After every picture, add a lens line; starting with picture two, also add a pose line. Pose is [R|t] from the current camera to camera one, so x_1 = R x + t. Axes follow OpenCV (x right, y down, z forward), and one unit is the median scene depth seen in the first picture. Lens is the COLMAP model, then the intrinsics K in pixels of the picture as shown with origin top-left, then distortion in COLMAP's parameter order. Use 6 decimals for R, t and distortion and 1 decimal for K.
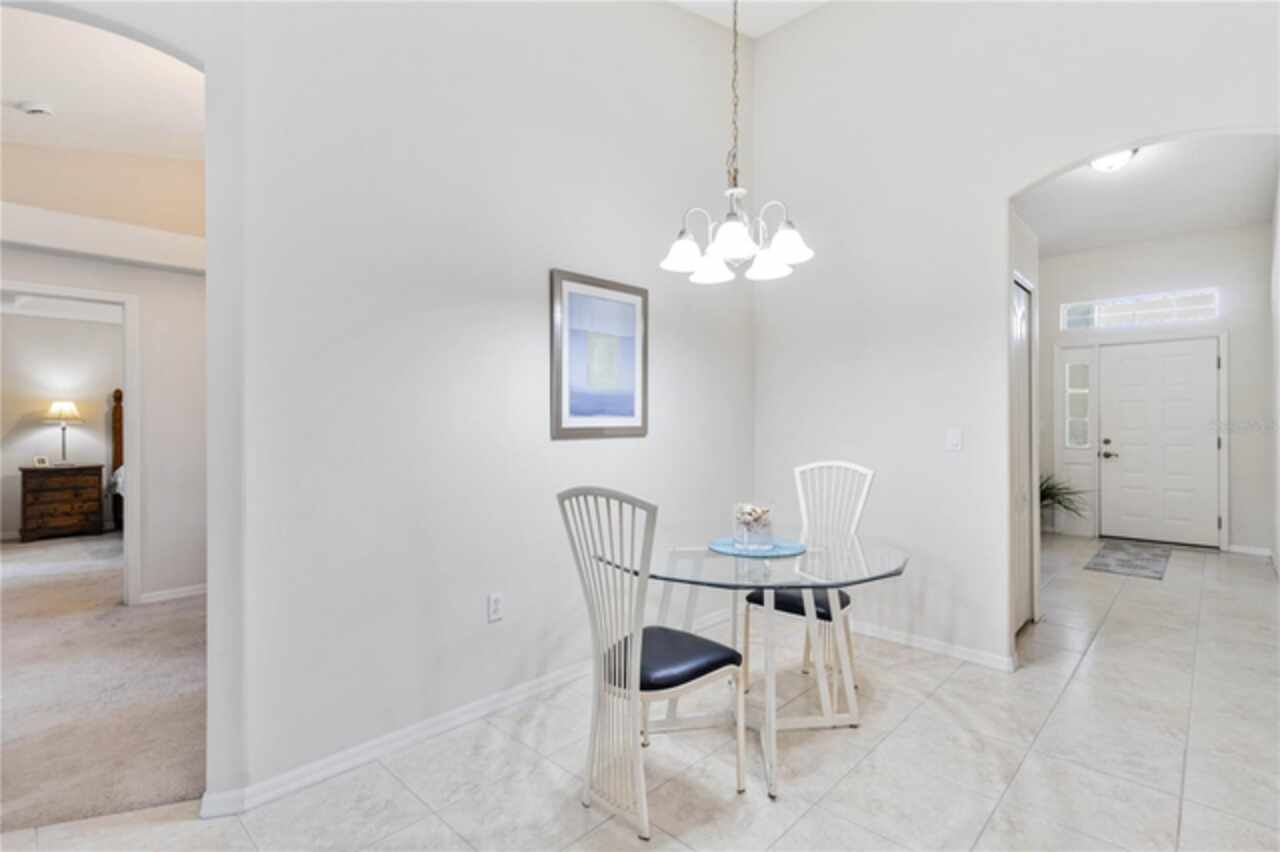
lens RADIAL K [[601.4, 0, 651.4], [0, 601.4, 422.8], [0, 0, 1]] dist [0.007132, 0.000652]
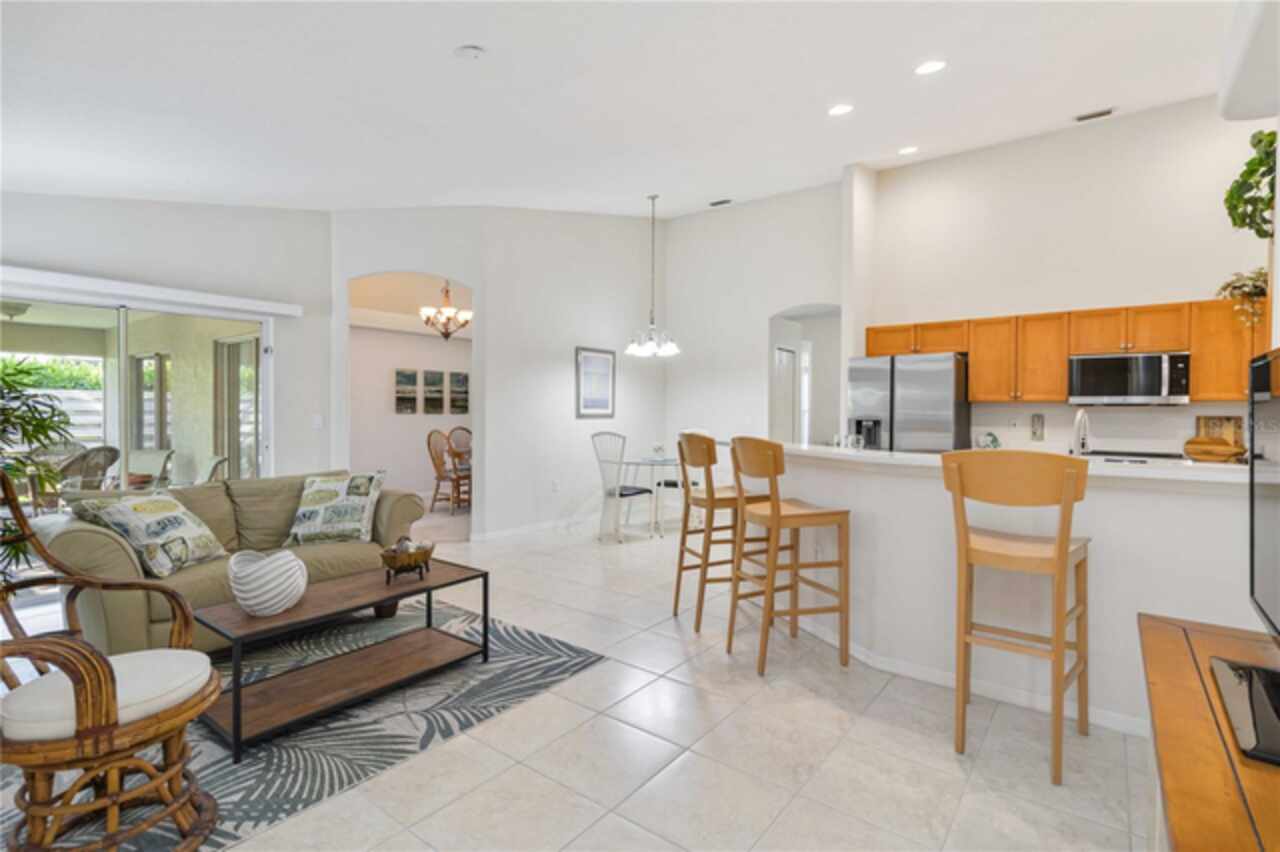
lens RADIAL K [[601.4, 0, 648.1], [0, 601.4, 412.6], [0, 0, 1]] dist [0.007132, 0.000652]
pose [[0.994374, 0.009686, 0.105482, -0.139159], [-0.009529, 0.999953, -0.001995, 0.006866], [-0.105497, 0.000979, 0.994419, -1.444229]]
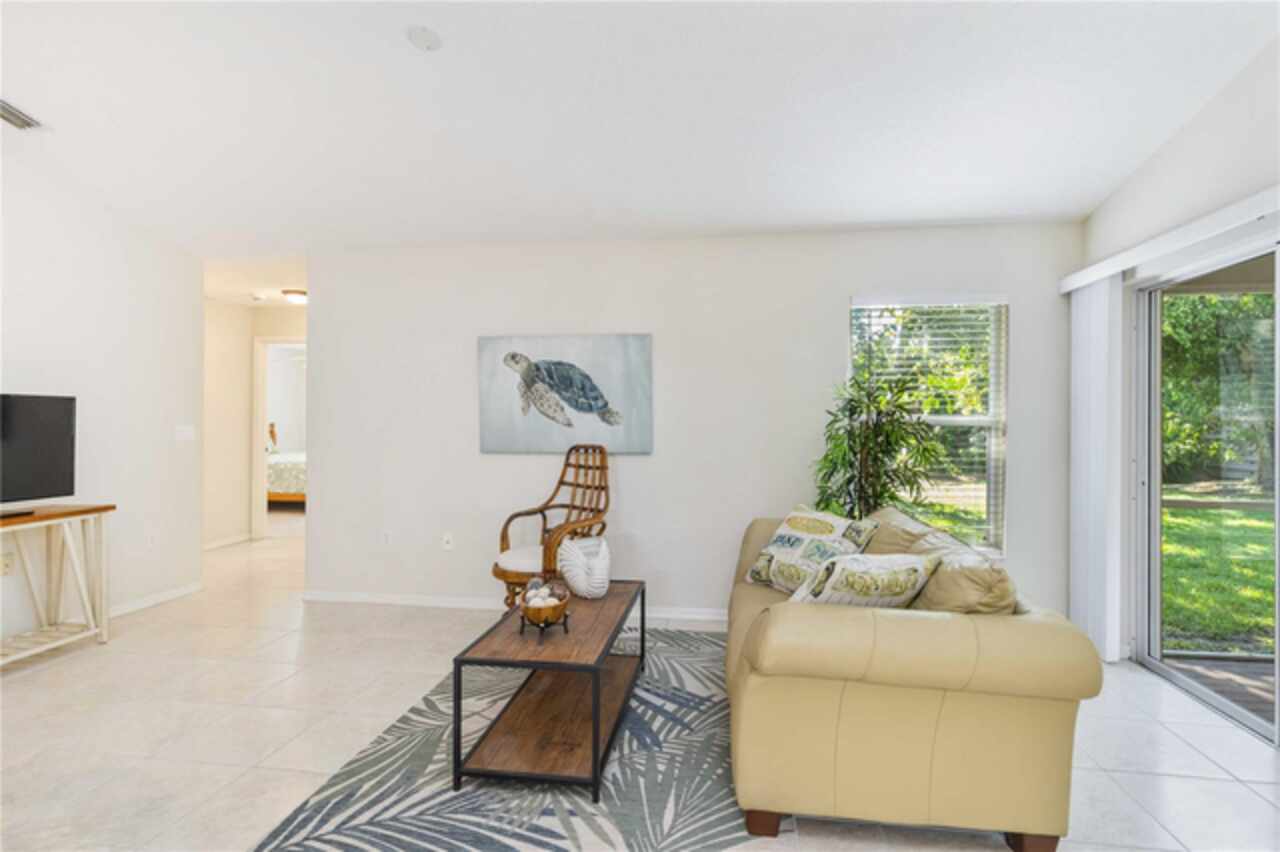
lens RADIAL K [[601.4, 0, 640.8], [0, 601.4, 422.1], [0, 0, 1]] dist [0.007132, 0.000652]
pose [[-0.814949, 0.005503, -0.579506, -0.017289], [0.001981, 0.999976, 0.006710, -0.004513], [0.579529, 0.004320, -0.814940, 1.725133]]
